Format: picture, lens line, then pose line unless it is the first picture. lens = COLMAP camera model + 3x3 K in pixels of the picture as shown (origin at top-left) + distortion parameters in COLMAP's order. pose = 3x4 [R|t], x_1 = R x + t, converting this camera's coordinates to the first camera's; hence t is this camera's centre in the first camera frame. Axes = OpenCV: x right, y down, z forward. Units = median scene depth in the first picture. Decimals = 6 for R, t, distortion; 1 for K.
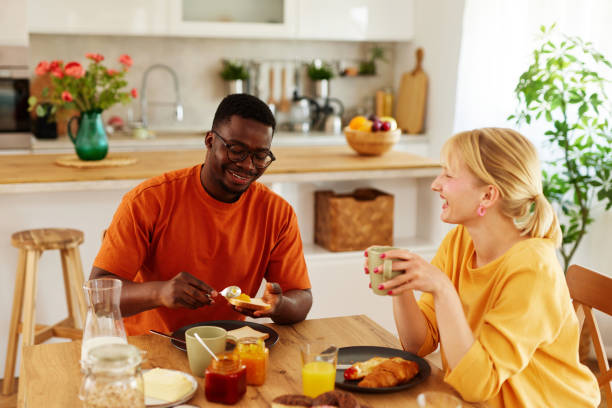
lens RADIAL K [[880.4, 0, 306.0], [0, 880.4, 204.0], [0, 0, 1]] dist [-0.004167, 0.036912]
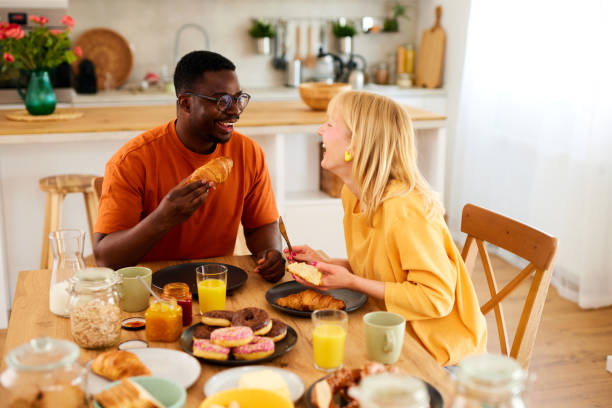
lens RADIAL K [[857.3, 0, 306.0], [0, 857.3, 204.0], [0, 0, 1]] dist [0.001197, 0.026729]
pose [[0.996805, 0.008349, -0.079432, 0.080552], [-0.003929, 0.998443, 0.055639, 0.003261], [0.079773, -0.055149, 0.995286, -0.058315]]
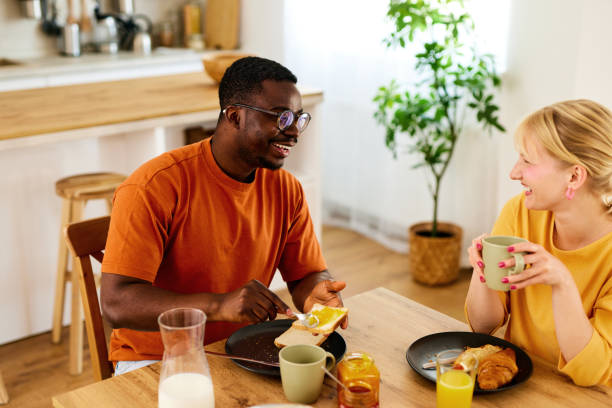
lens RADIAL K [[857.3, 0, 306.0], [0, 857.3, 204.0], [0, 0, 1]] dist [0.001197, 0.026729]
pose [[0.939281, -0.106721, 0.326132, -0.180317], [0.063041, 0.987899, 0.141711, -0.058960], [-0.337309, -0.112547, 0.934642, 0.106304]]
